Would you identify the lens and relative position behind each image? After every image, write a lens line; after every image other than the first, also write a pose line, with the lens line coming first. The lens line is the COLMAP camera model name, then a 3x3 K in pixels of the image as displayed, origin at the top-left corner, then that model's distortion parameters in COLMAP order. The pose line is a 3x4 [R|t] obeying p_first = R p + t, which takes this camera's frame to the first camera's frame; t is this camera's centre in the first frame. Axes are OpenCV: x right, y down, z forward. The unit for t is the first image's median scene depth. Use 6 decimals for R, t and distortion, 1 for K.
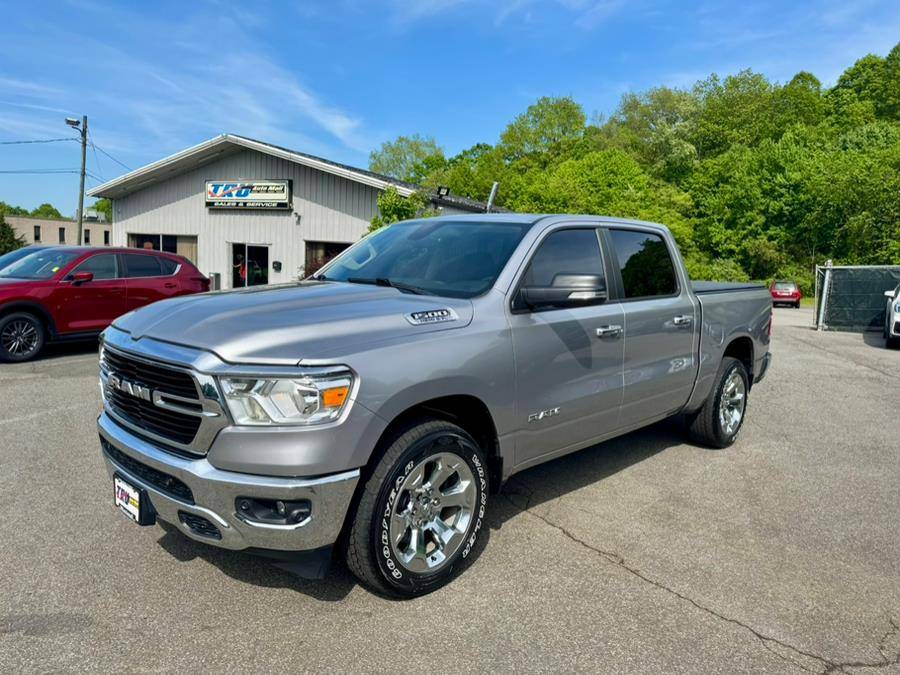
lens RADIAL K [[636.6, 0, 448.5], [0, 636.6, 334.2], [0, 0, 1]] dist [0.049878, -0.061731]
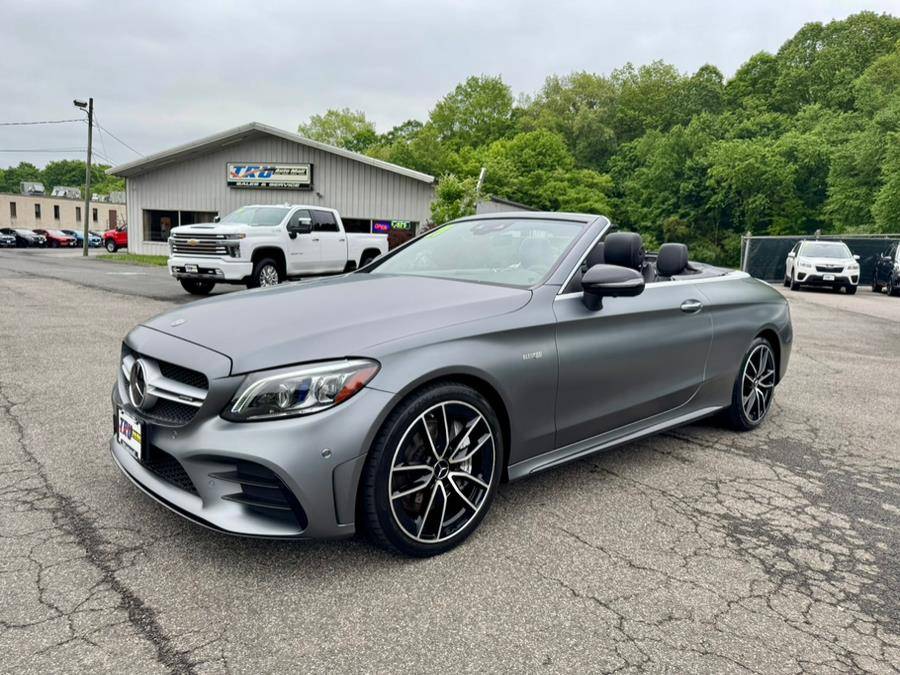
lens RADIAL K [[636.6, 0, 458.1], [0, 636.6, 347.6], [0, 0, 1]] dist [0.049878, -0.061731]
pose [[0.988932, -0.025668, 0.146131, -0.080493], [0.017325, 0.998161, 0.058084, 0.013905], [-0.147353, -0.054910, 0.987559, -0.100646]]
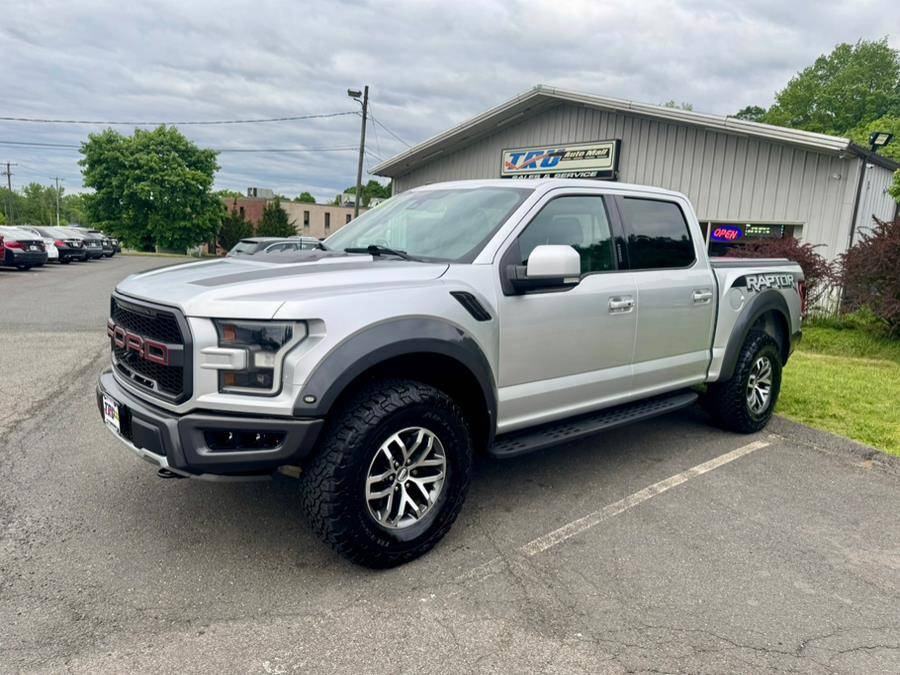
lens RADIAL K [[636.6, 0, 448.6], [0, 636.6, 347.9], [0, 0, 1]] dist [0.049878, -0.061731]
pose [[0.945486, 0.055439, -0.320909, -0.089206], [-0.040764, 0.997800, 0.052275, -0.013376], [0.323101, -0.036343, 0.945666, 0.103031]]
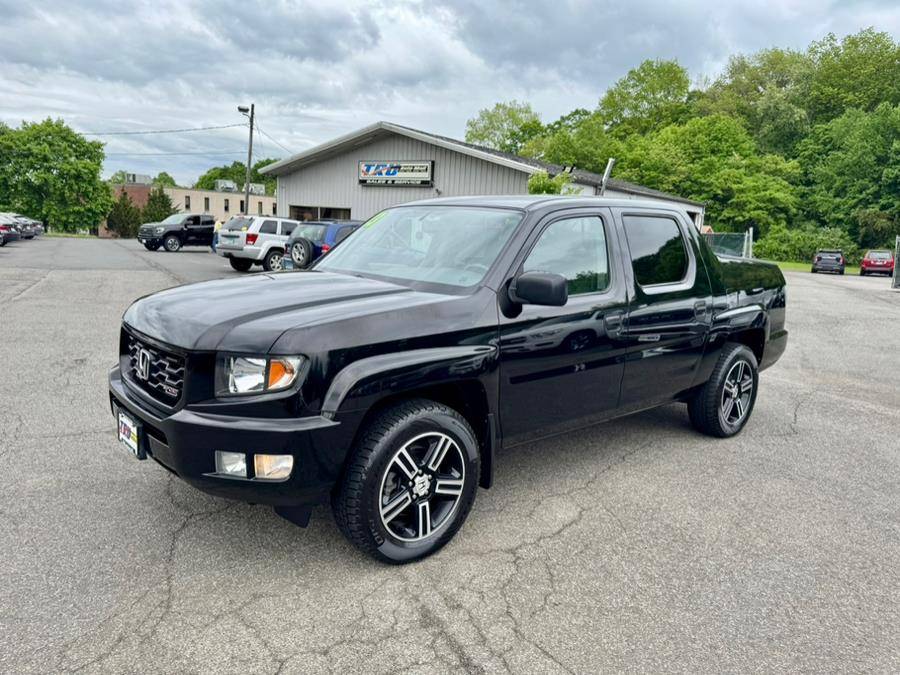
lens RADIAL K [[636.6, 0, 449.7], [0, 636.6, 342.5], [0, 0, 1]] dist [0.049878, -0.061731]
pose [[0.991523, 0.028110, -0.126857, -0.029107], [-0.019940, 0.997672, 0.065221, 0.007332], [0.128395, -0.062138, 0.989775, -0.088400]]
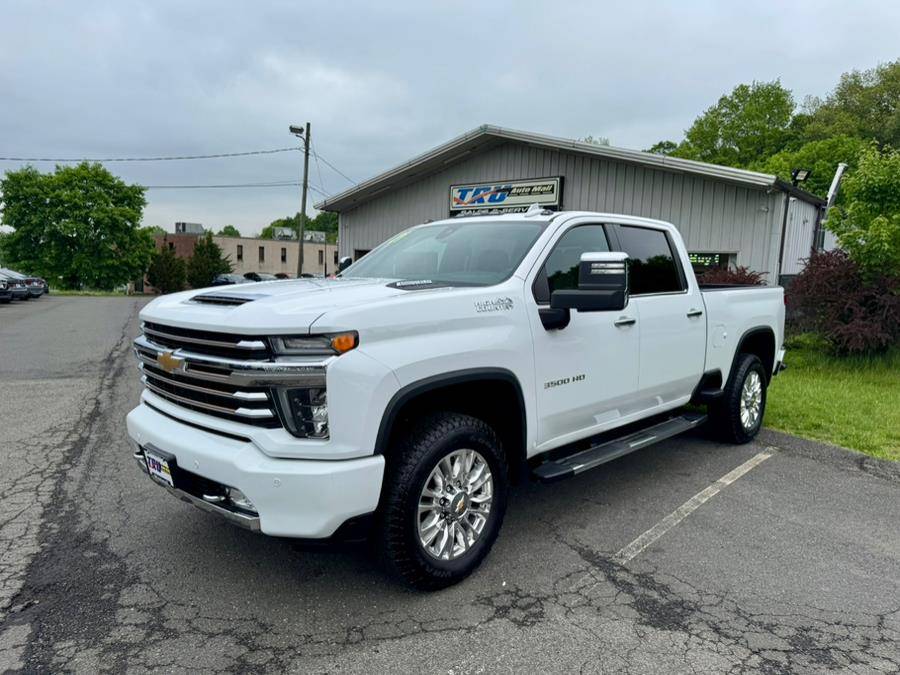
lens RADIAL K [[636.6, 0, 450.9], [0, 636.6, 351.8], [0, 0, 1]] dist [0.049878, -0.061731]
pose [[0.976396, 0.009410, -0.215785, -0.103153], [-0.007732, 0.999933, 0.008619, -0.013818], [0.215851, -0.006747, 0.976403, 0.092477]]
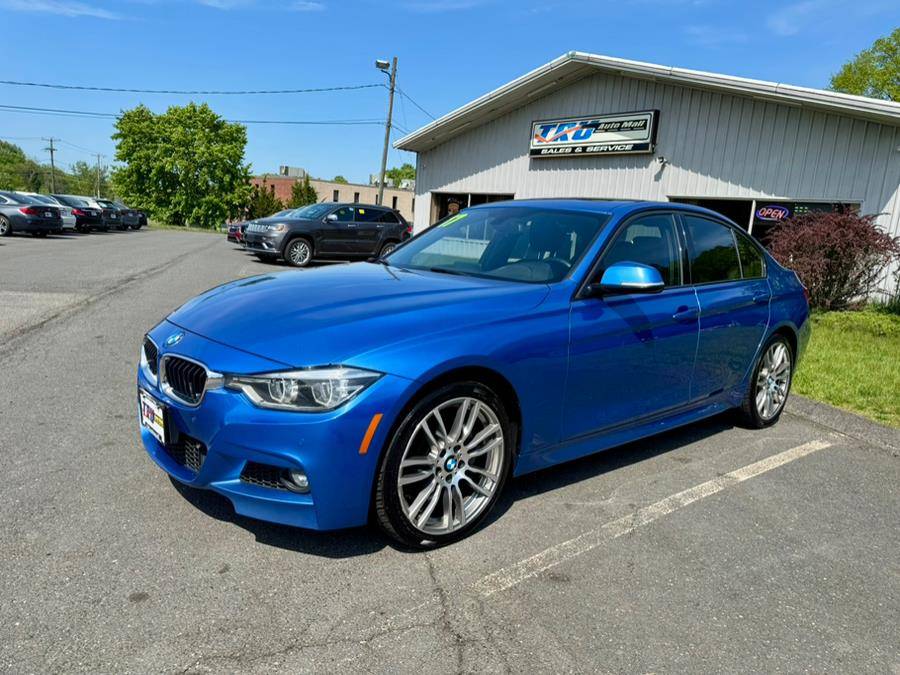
lens RADIAL K [[636.6, 0, 443.6], [0, 636.6, 339.8], [0, 0, 1]] dist [0.049878, -0.061731]
pose [[0.924088, 0.087393, -0.372054, -0.088801], [-0.067871, 0.995556, 0.065275, -0.009916], [0.376105, -0.035069, 0.925913, 0.123162]]
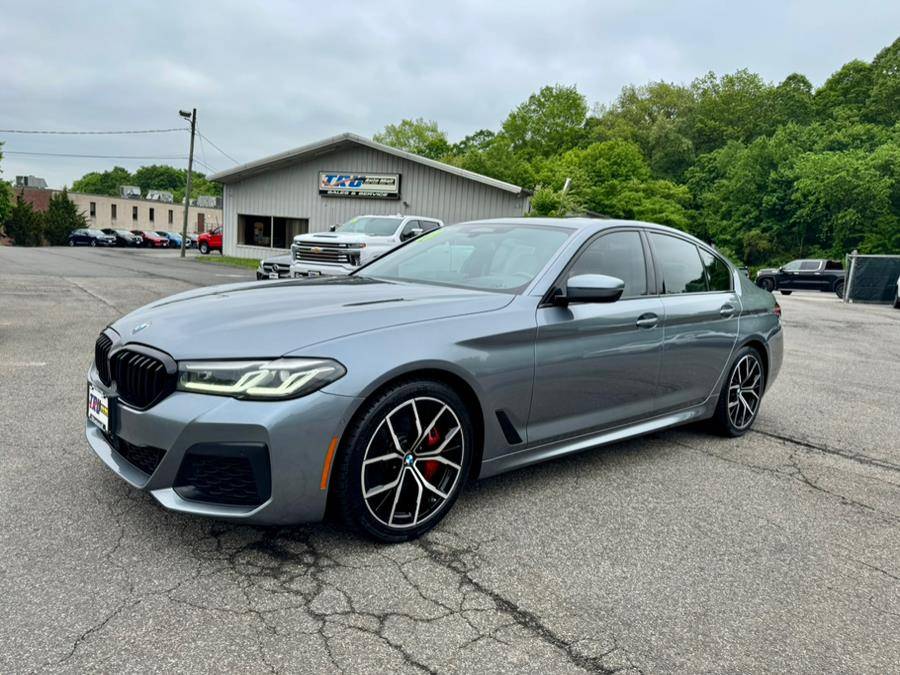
lens RADIAL K [[636.6, 0, 451.4], [0, 636.6, 346.0], [0, 0, 1]] dist [0.049878, -0.061731]
pose [[0.998854, 0.015033, 0.045446, -0.099627], [-0.017017, 0.998905, 0.043585, 0.012522], [-0.044741, -0.044308, 0.998016, -0.101236]]
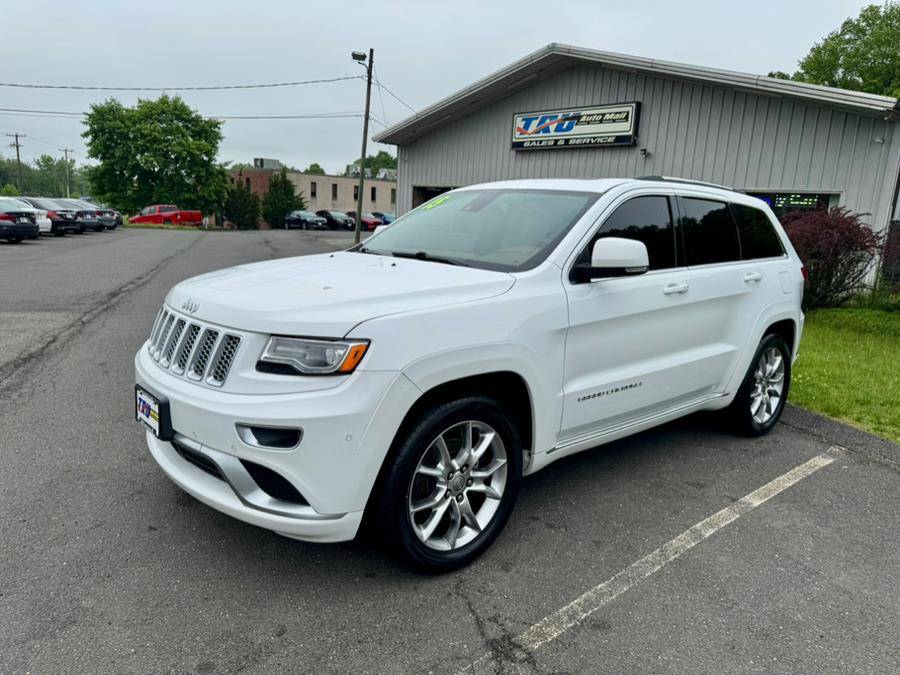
lens RADIAL K [[636.6, 0, 443.7], [0, 636.6, 348.8], [0, 0, 1]] dist [0.049878, -0.061731]
pose [[0.936929, 0.072878, -0.341837, -0.092503], [-0.042197, 0.994452, 0.096358, -0.014898], [0.346963, -0.075856, 0.934806, 0.120757]]
